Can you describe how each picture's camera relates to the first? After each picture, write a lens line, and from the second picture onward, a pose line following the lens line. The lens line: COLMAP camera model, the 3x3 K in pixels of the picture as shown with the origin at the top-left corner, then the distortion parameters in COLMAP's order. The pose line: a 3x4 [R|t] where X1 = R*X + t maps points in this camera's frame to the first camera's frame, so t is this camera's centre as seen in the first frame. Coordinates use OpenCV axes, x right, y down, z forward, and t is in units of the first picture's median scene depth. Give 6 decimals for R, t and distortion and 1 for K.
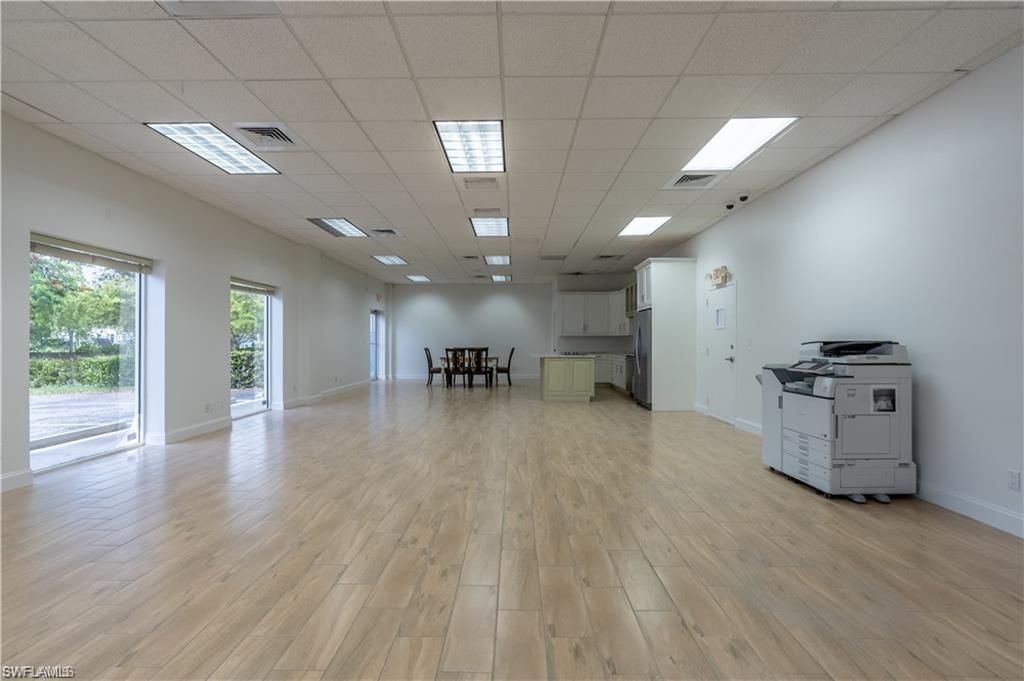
lens RADIAL K [[463.2, 0, 502.6], [0, 463.2, 340.3], [0, 0, 1]] dist [-0.000738, -0.000037]
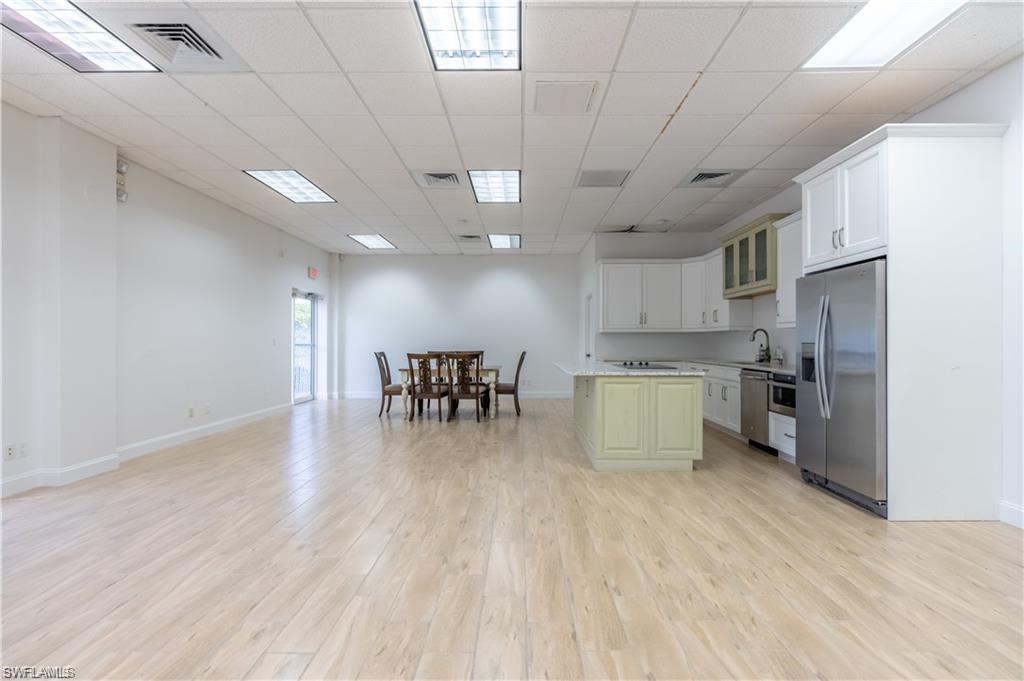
lens RADIAL K [[463.1, 0, 512.0], [0, 463.1, 340.5], [0, 0, 1]] dist [-0.002435, -0.000048]
pose [[0.999966, 0.001082, 0.008222, 0.002604], [-0.001072, 0.999999, -0.001224, 0.001982], [-0.008223, 0.001215, 0.999965, 0.408832]]
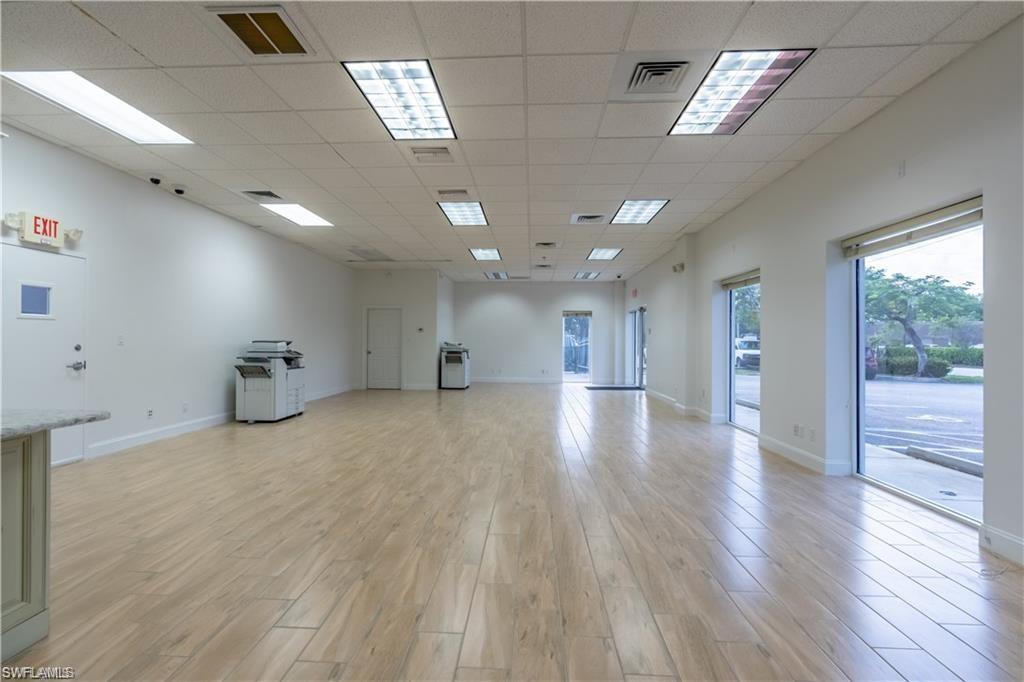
lens RADIAL K [[463.1, 0, 512.0], [0, 463.1, 341.0], [0, 0, 1]] dist [-0.002435, -0.000048]
pose [[-0.999774, -0.005744, 0.020445, -0.091015], [-0.005828, 0.999975, -0.004061, 0.001684], [-0.020421, -0.004179, -0.999783, 0.922941]]
